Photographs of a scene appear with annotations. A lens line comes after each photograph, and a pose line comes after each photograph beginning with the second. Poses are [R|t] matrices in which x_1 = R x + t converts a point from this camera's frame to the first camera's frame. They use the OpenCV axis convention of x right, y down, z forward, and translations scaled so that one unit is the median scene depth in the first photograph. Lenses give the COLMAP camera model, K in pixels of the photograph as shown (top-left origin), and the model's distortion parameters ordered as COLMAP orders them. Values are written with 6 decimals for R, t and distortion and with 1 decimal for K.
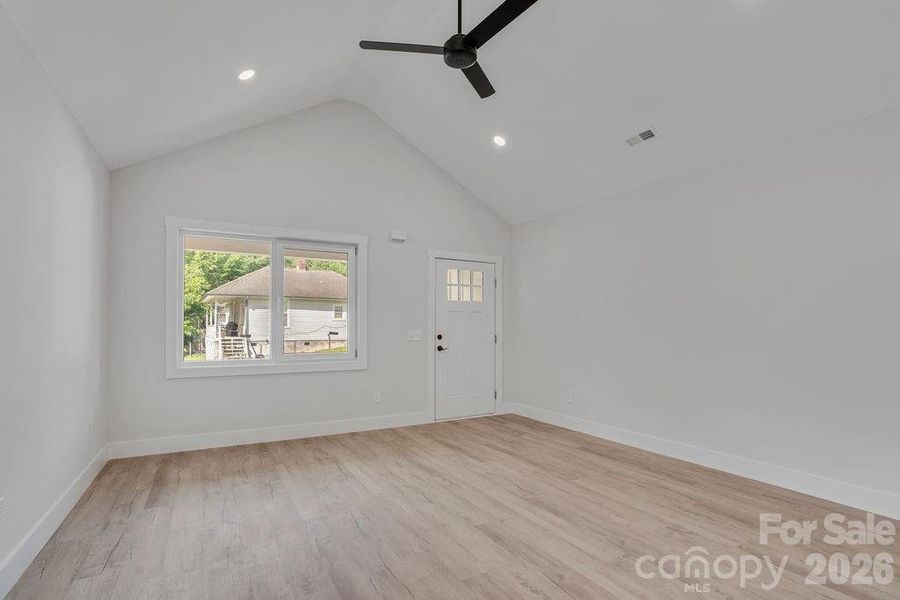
lens RADIAL K [[426.3, 0, 456.5], [0, 426.3, 322.6], [0, 0, 1]] dist [-0.065512, 0.025893]
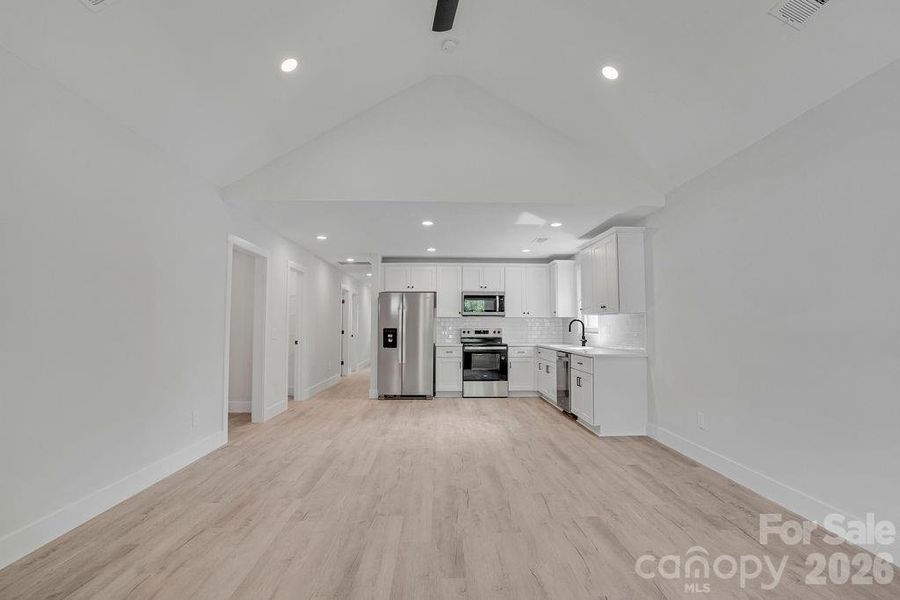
lens RADIAL K [[431.1, 0, 437.2], [0, 431.1, 300.9], [0, 0, 1]] dist [-0.066304, 0.026670]
pose [[-0.864433, 0.028986, 0.501911, -0.226553], [-0.007071, 0.997537, -0.069788, 0.009619], [-0.502698, -0.063876, -0.862099, 1.206746]]
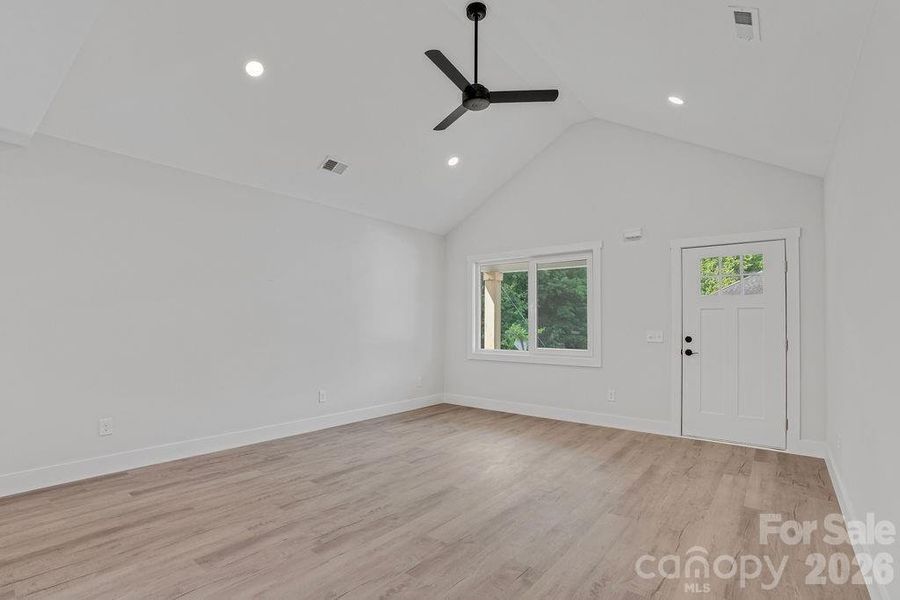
lens RADIAL K [[426.3, 0, 456.5], [0, 426.3, 322.6], [0, 0, 1]] dist [-0.065512, 0.025893]
pose [[0.380128, -0.003431, -0.924927, 0.835695], [0.002939, 0.999993, -0.002502, 0.001047], [0.924929, -0.001768, 0.380135, 0.368949]]
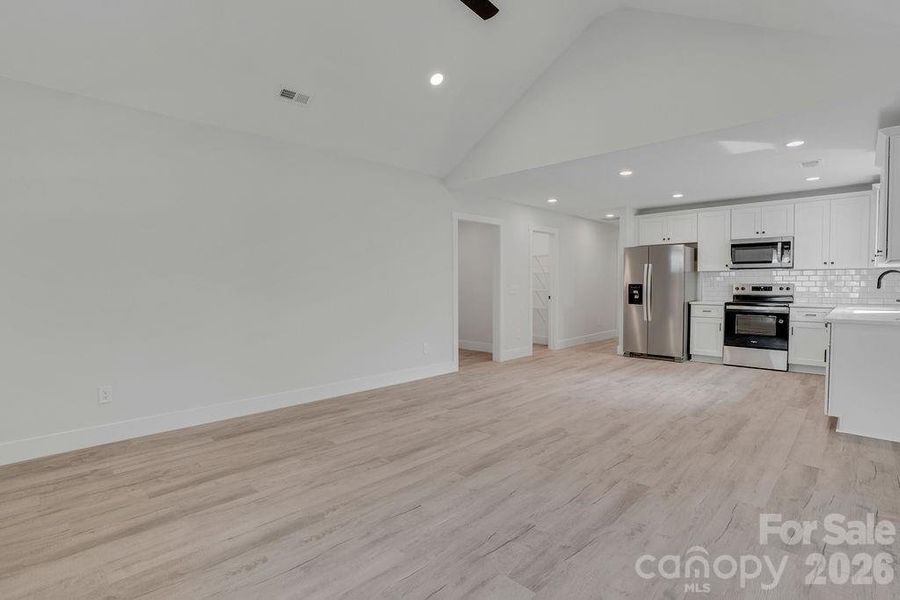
lens RADIAL K [[431.1, 0, 437.2], [0, 431.1, 300.9], [0, 0, 1]] dist [-0.066304, 0.026670]
pose [[-0.235892, -0.037574, 0.971053, -0.653776], [-0.005109, 0.999286, 0.037425, 0.006711], [-0.971766, 0.003867, -0.235915, 0.906796]]
